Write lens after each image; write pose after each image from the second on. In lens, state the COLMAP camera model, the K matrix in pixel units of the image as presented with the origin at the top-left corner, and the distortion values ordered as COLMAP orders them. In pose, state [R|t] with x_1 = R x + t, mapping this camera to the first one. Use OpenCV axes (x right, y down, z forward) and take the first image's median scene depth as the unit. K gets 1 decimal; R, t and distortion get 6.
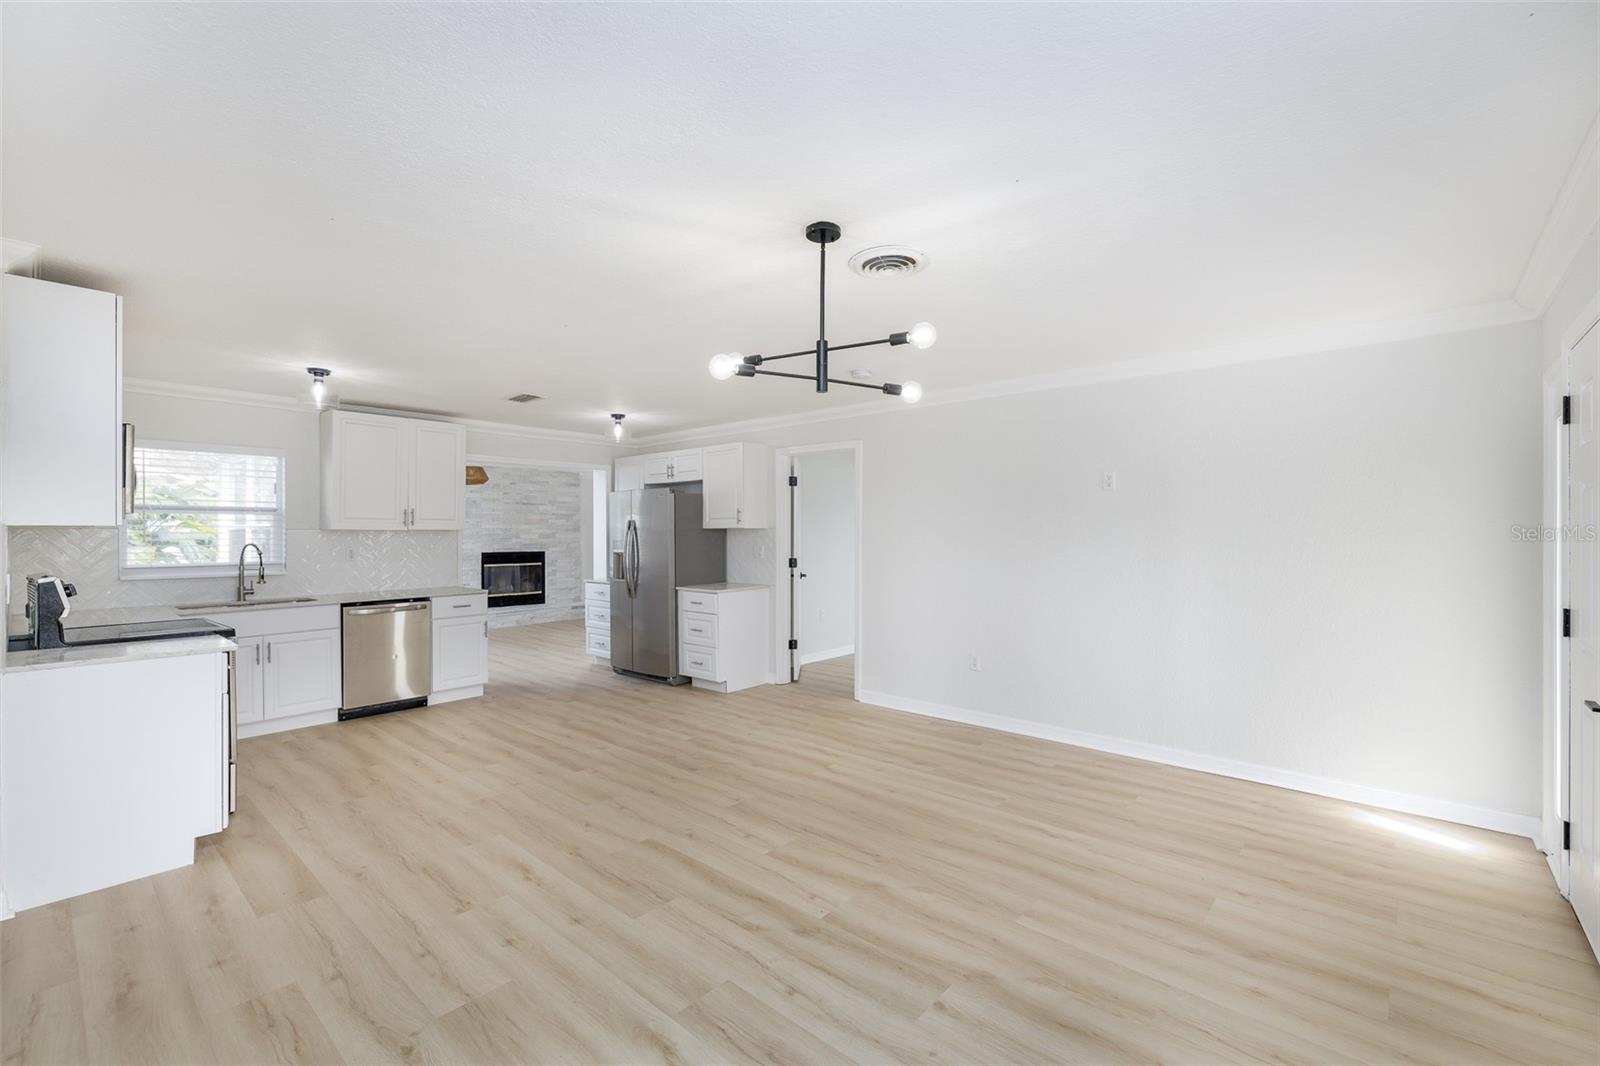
lens RADIAL K [[681.4, 0, 801.6], [0, 681.4, 532.0], [0, 0, 1]] dist [0.000504, 0.000039]
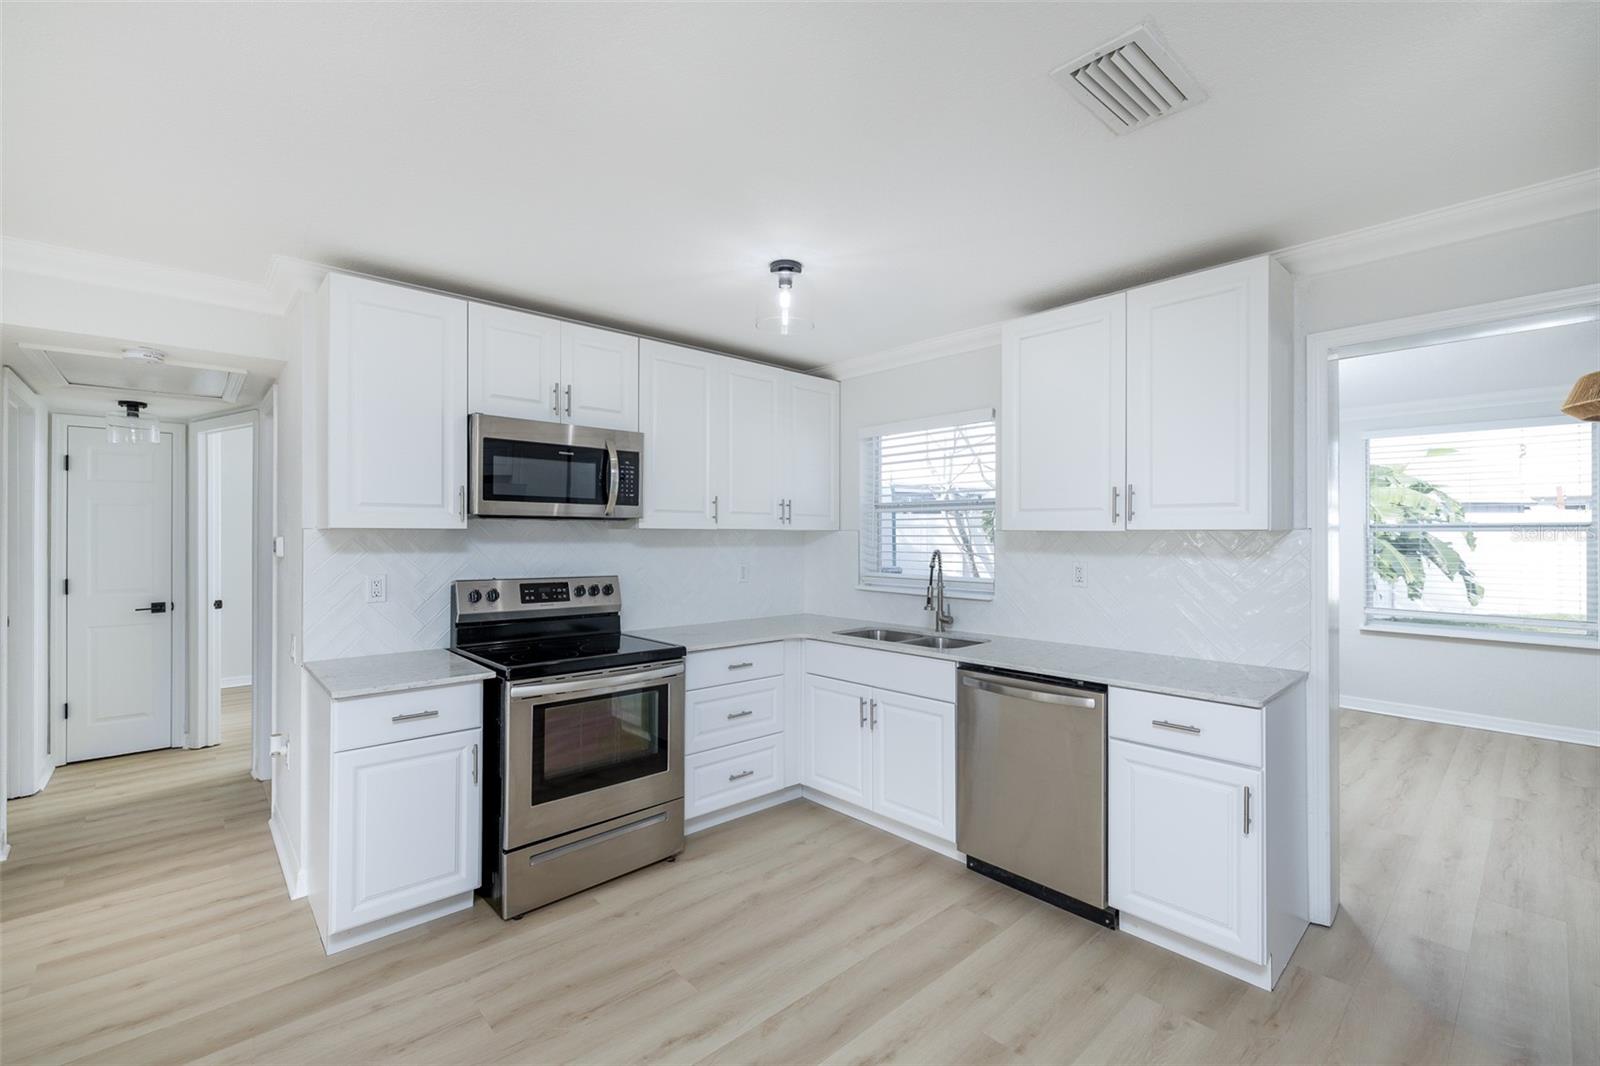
lens RADIAL K [[681.4, 0, 796.4], [0, 681.4, 537.5], [0, 0, 1]] dist [0.000504, 0.000039]
pose [[-0.116072, 0.006108, -0.993222, -0.115889], [0.000223, 0.999981, 0.006123, -0.001473], [0.993241, 0.000489, -0.116071, 1.085795]]
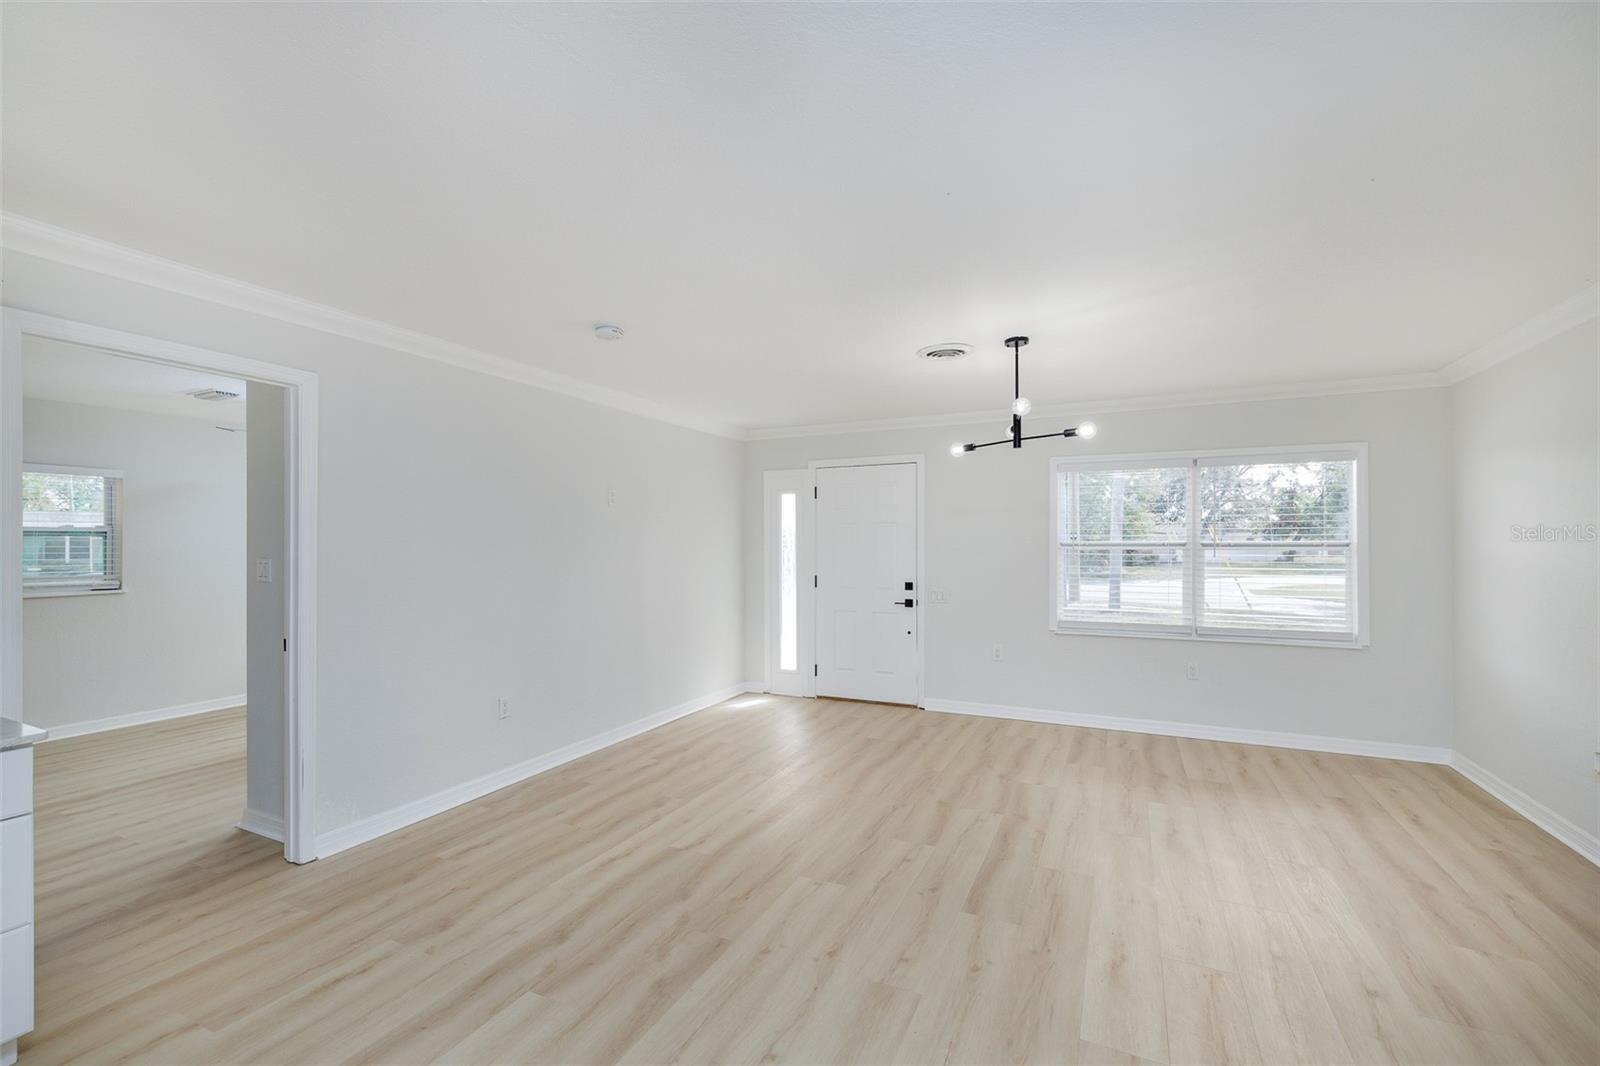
lens RADIAL K [[681.4, 0, 799.0], [0, 681.4, 542.8], [0, 0, 1]] dist [0.000504, 0.000039]
pose [[-0.268789, 0.002544, 0.963196, -0.698840], [0.003077, 0.999994, -0.001782, 0.002039], [-0.963194, 0.002485, -0.268795, 1.020560]]
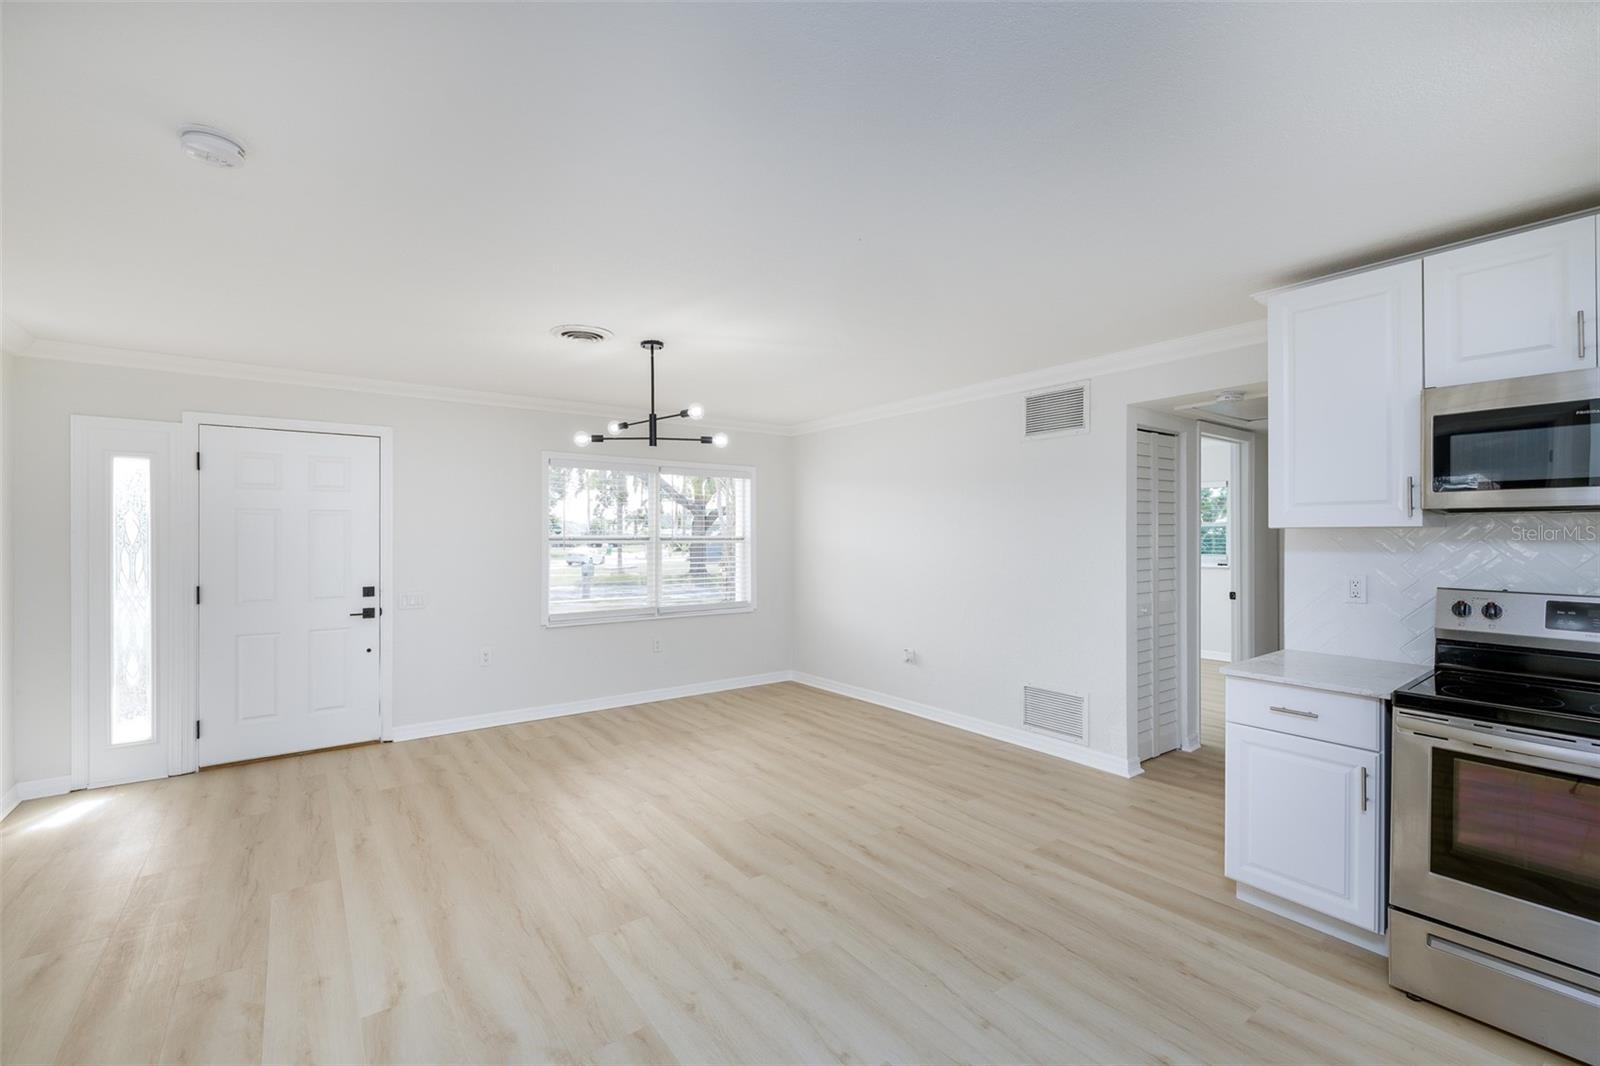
lens RADIAL K [[681.4, 0, 792.7], [0, 681.4, 539.4], [0, 0, 1]] dist [0.000504, 0.000039]
pose [[-0.975308, 0.001232, 0.220847, -0.342245], [0.002338, 0.999986, 0.004748, 0.000608], [-0.220838, 0.005148, -0.975297, 1.342653]]
